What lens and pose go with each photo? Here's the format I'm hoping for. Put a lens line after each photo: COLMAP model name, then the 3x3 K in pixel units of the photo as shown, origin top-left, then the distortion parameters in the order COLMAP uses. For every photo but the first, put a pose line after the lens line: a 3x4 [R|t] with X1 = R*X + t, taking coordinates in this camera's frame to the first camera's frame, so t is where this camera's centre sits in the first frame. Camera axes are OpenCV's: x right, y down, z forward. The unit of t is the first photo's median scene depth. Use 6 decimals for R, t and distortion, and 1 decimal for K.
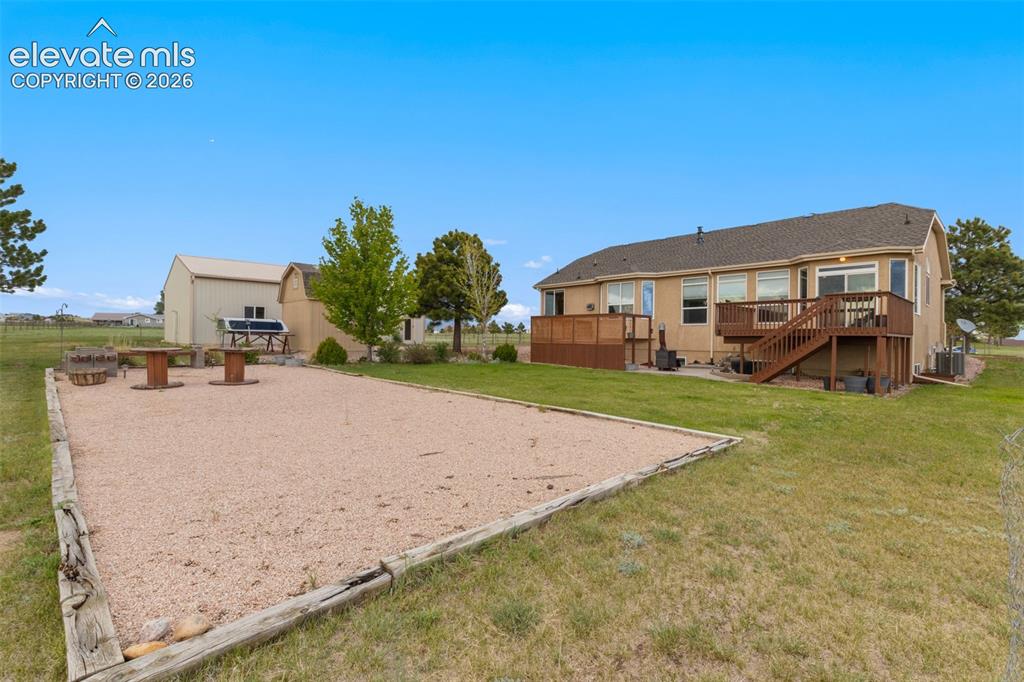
lens RADIAL K [[480.7, 0, 512.0], [0, 480.7, 341.0], [0, 0, 1]] dist [0.015988, -0.000298]
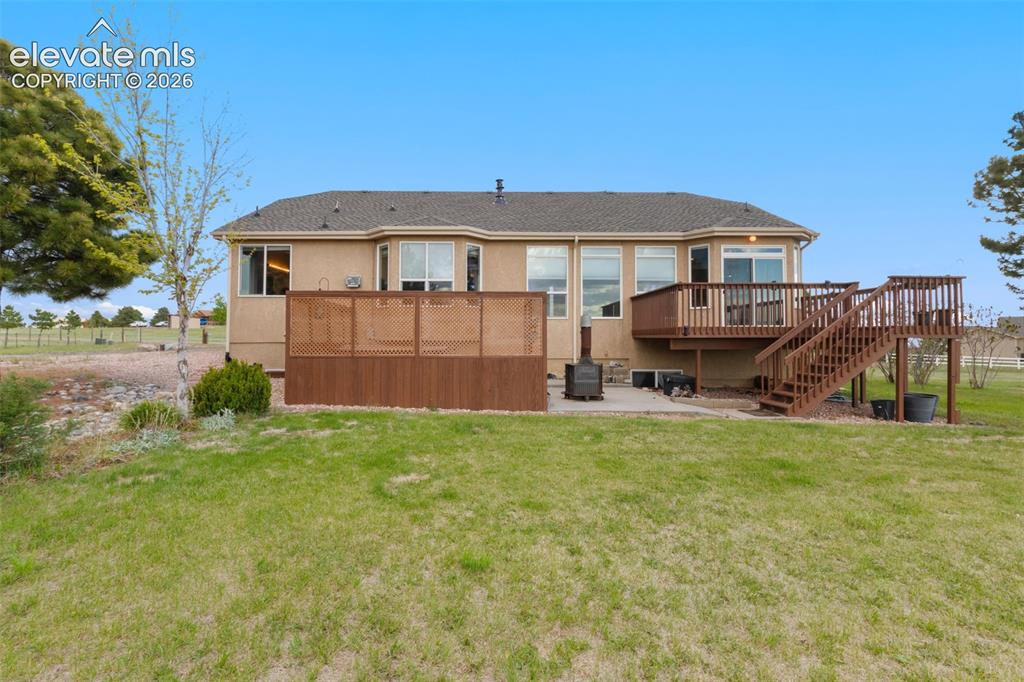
lens RADIAL K [[480.7, 0, 512.0], [0, 480.7, 341.0], [0, 0, 1]] dist [0.015988, -0.000298]
pose [[0.698871, -0.012061, 0.715146, -0.123059], [0.007155, 0.999926, 0.009871, -0.011342], [-0.715212, -0.001782, 0.698906, 0.610585]]
